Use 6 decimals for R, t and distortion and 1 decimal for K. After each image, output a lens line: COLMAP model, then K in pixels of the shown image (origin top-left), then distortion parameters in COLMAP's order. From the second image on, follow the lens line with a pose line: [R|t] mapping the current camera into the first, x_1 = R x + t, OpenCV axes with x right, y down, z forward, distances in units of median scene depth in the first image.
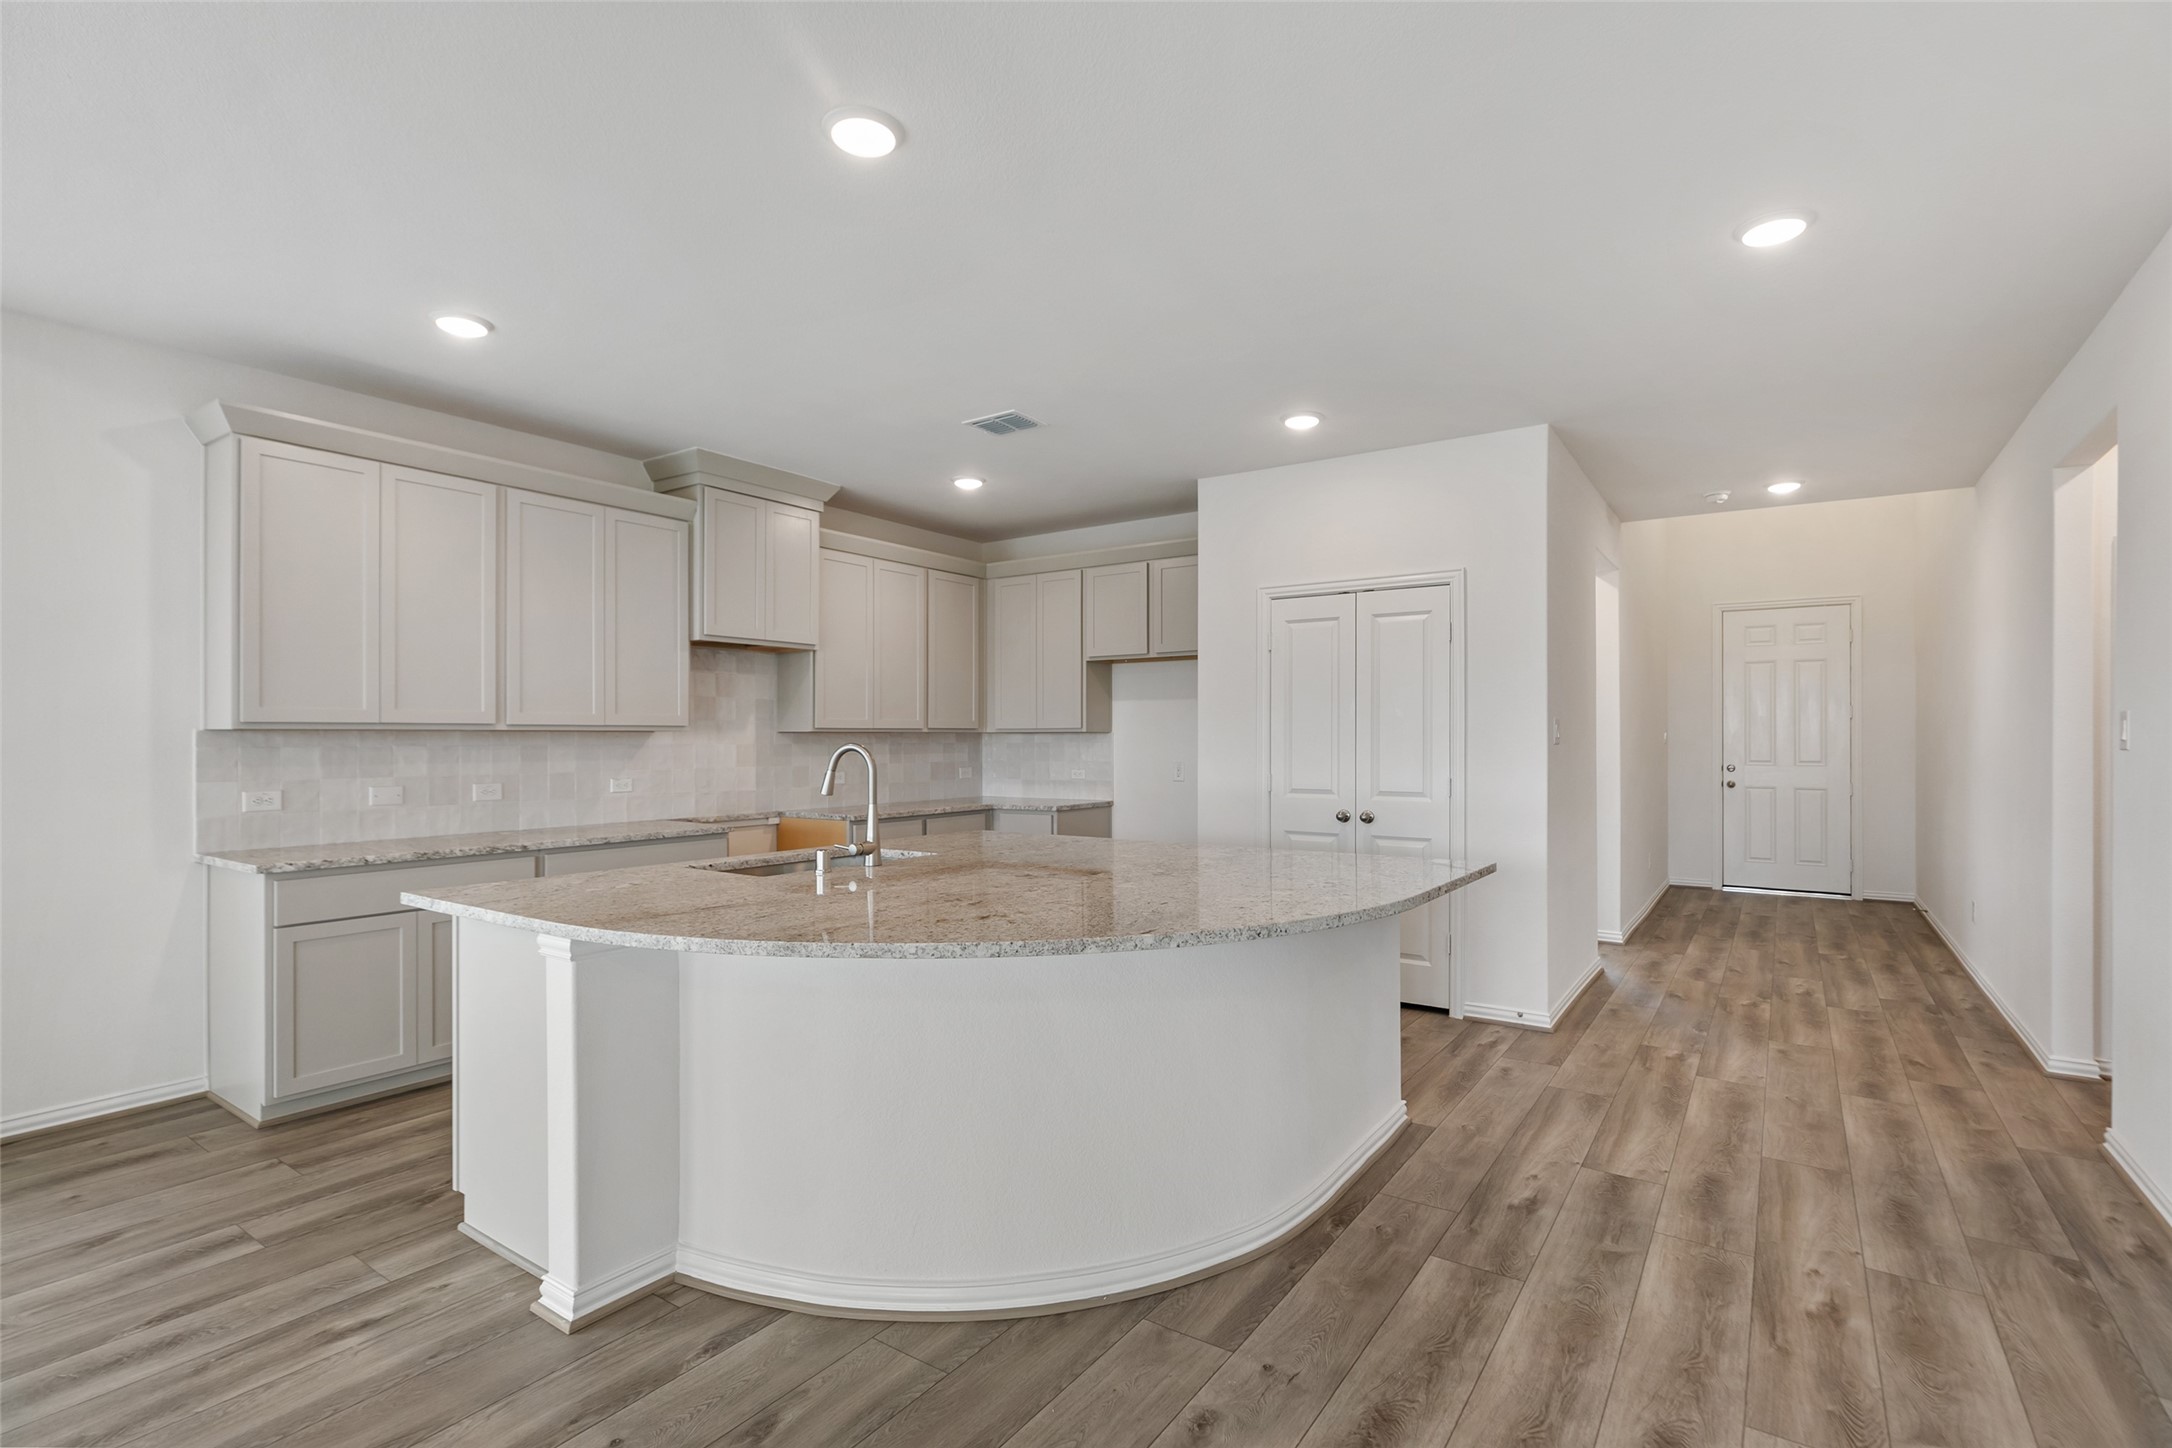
lens RADIAL K [[1016.1, 0, 1082.0], [0, 1016.1, 732.6], [0, 0, 1]] dist [-0.004743, 0.001253]
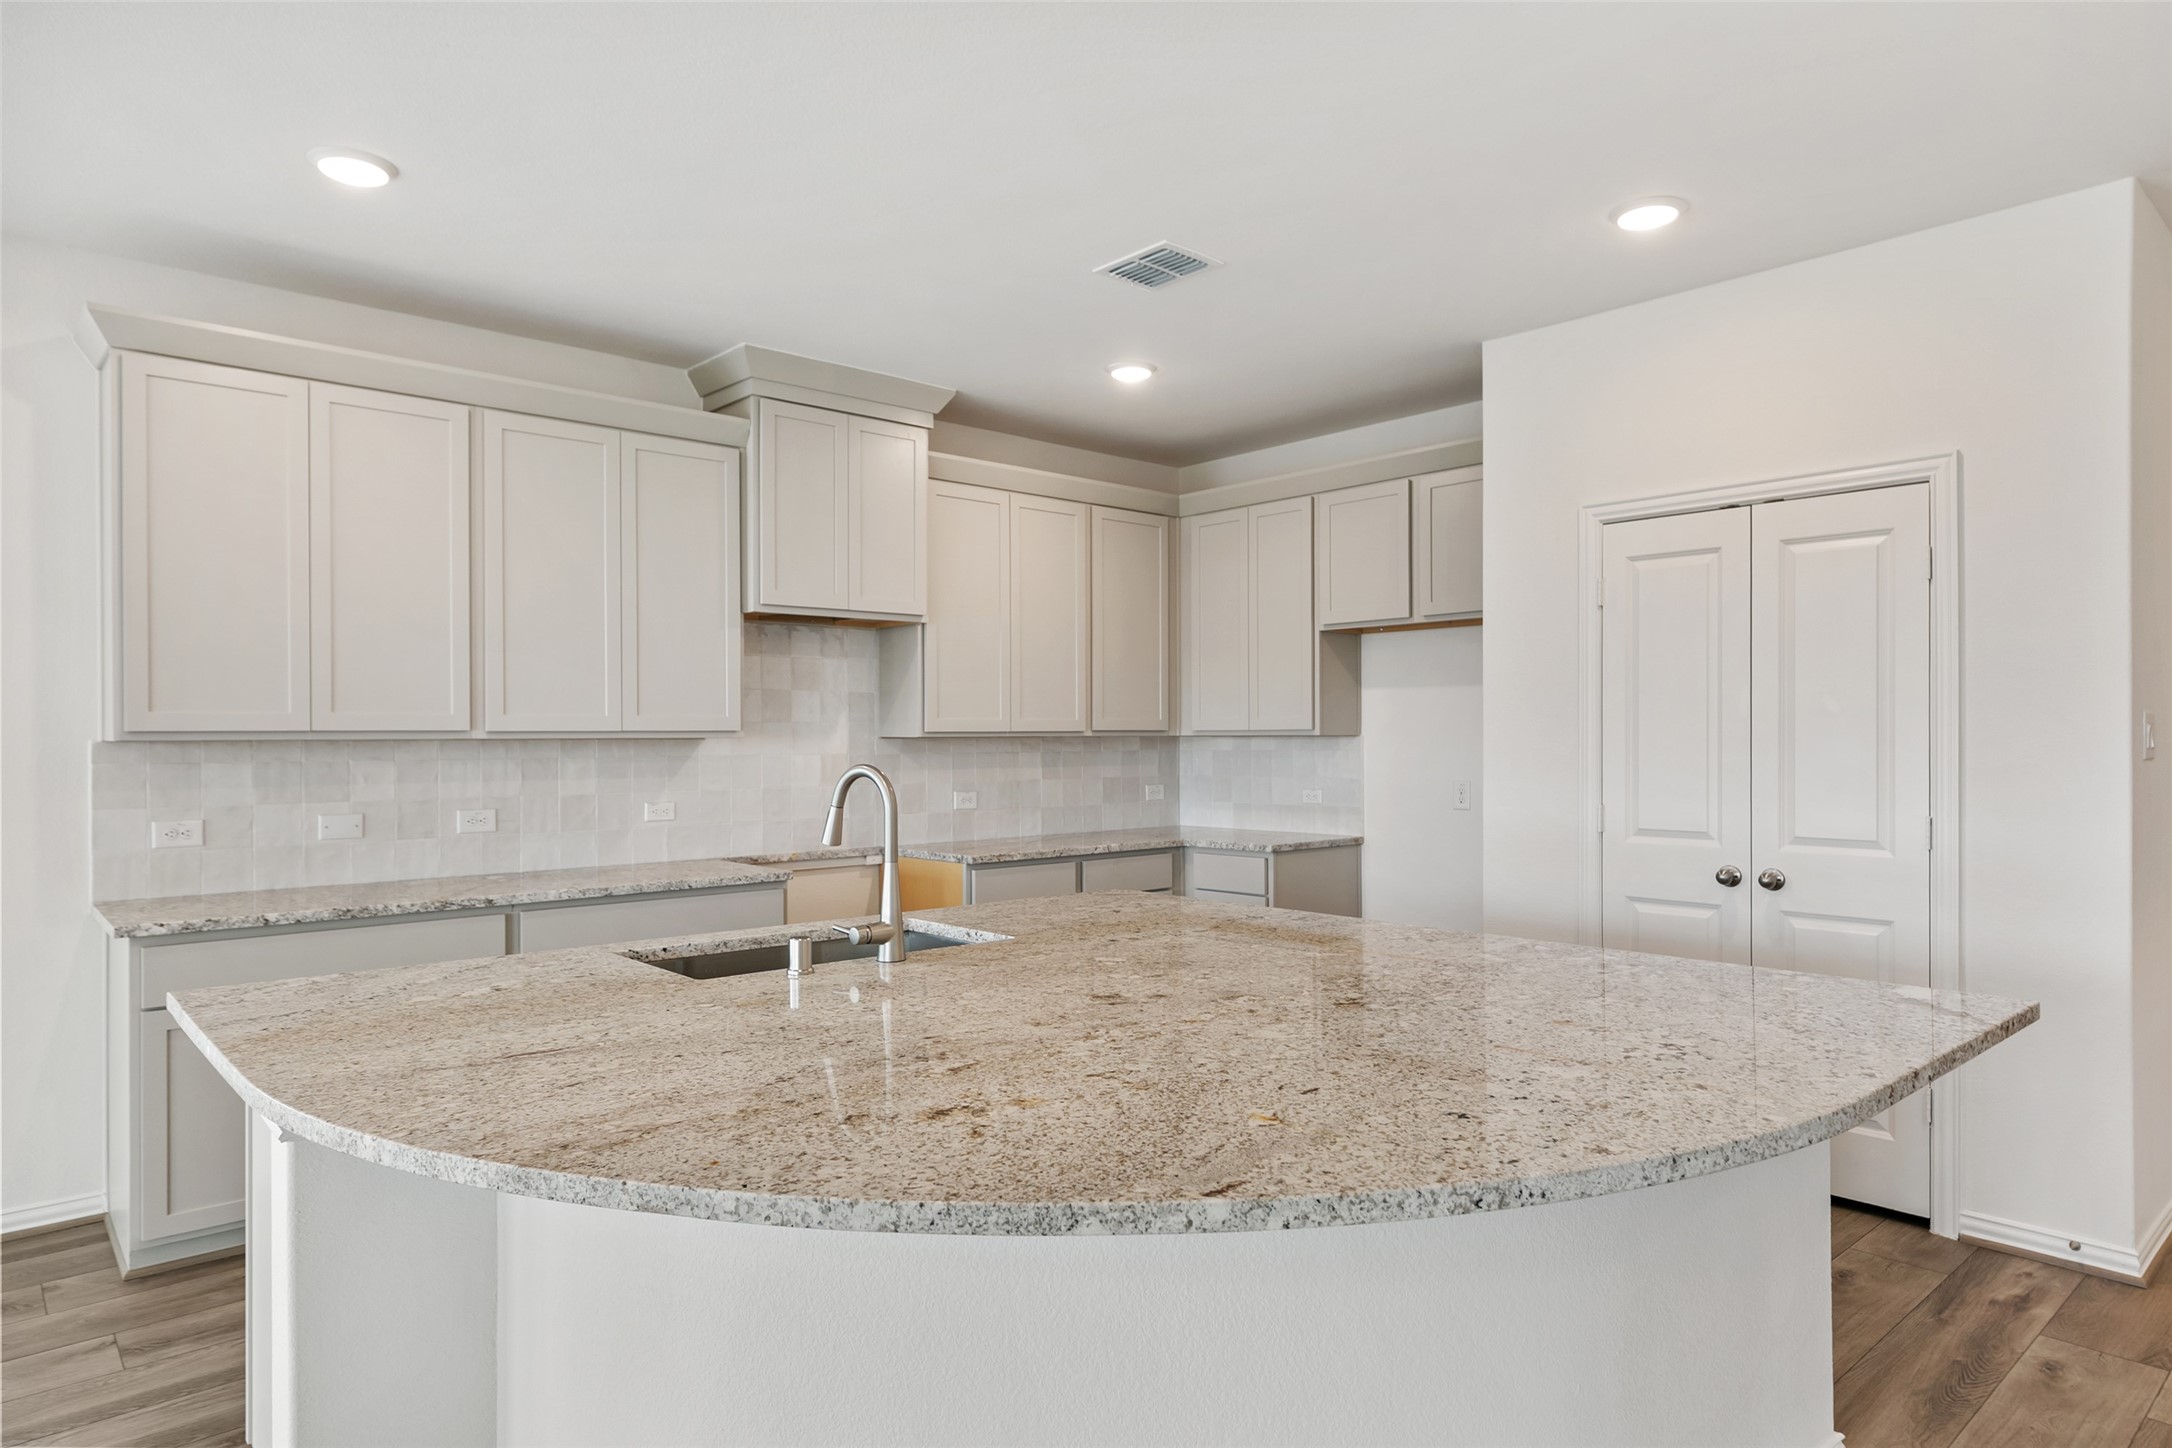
lens RADIAL K [[1276.0, 0, 1076.3], [0, 1276.0, 732.9], [0, 0, 1]] dist [0.006941, -0.000177]
pose [[0.972364, -0.002607, -0.233455, 0.068022], [0.003496, 0.999988, 0.003394, -0.008641], [0.233444, -0.004116, 0.972362, 0.201344]]
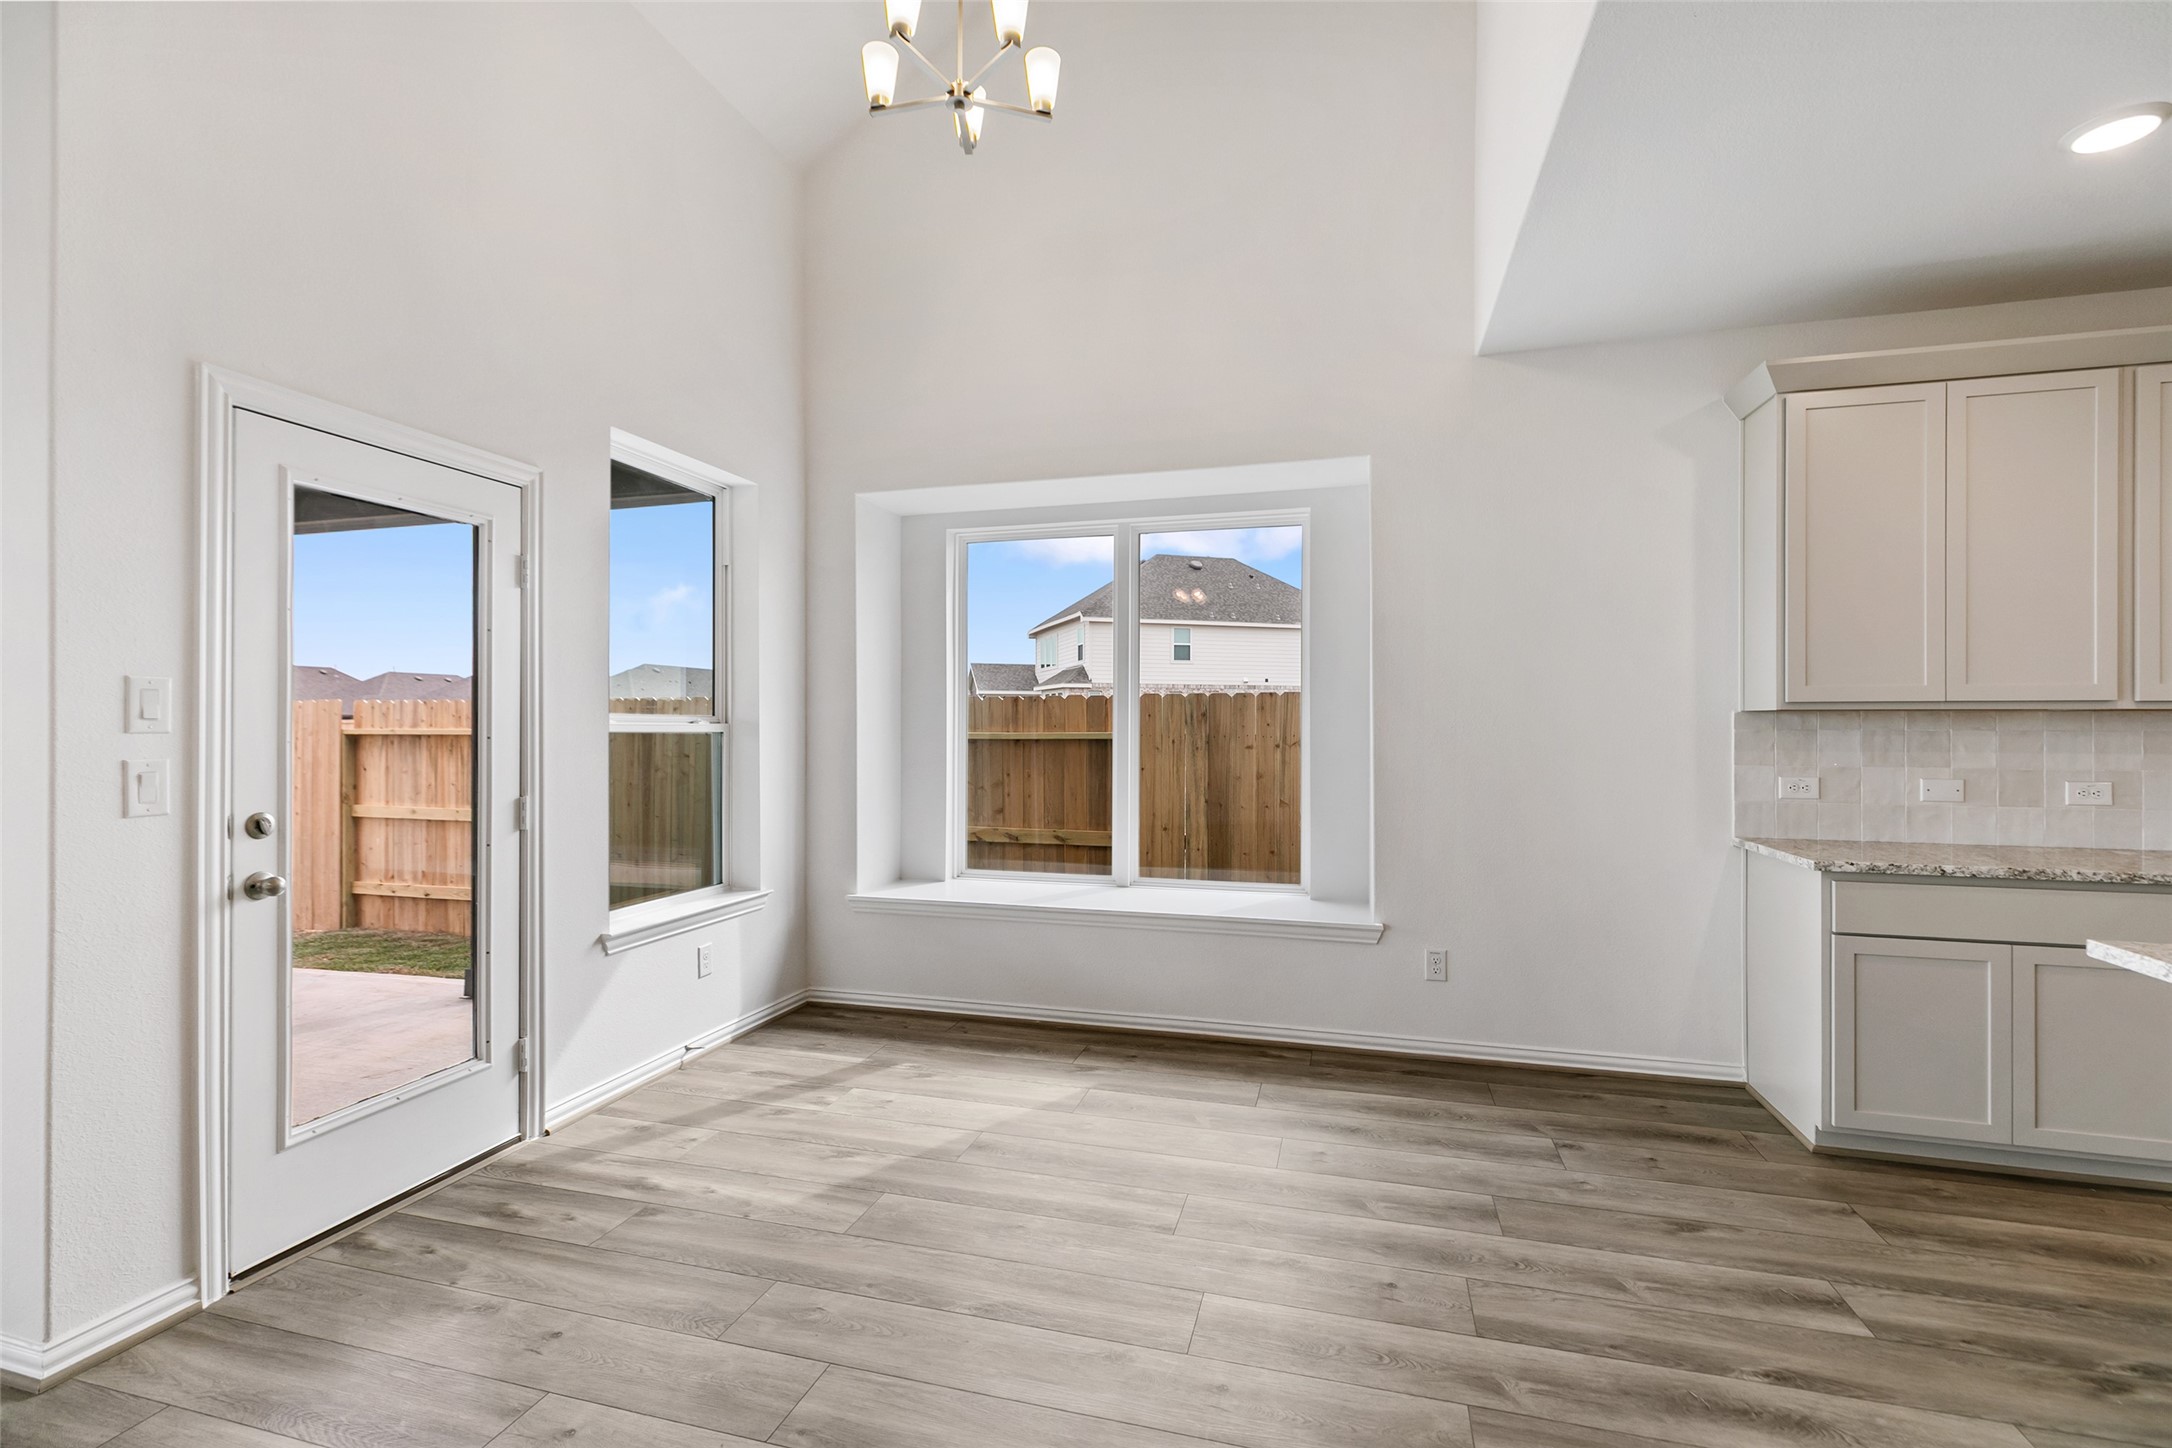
lens RADIAL K [[963.3, 0, 1086.0], [0, 963.3, 724.0], [0, 0, 1]] dist [0.000136, 0.000501]
pose [[0.326086, 0.002204, -0.945337, -0.171417], [0.001796, 0.999994, 0.002951, 0.004823], [0.945338, -0.002660, 0.326080, 0.087534]]
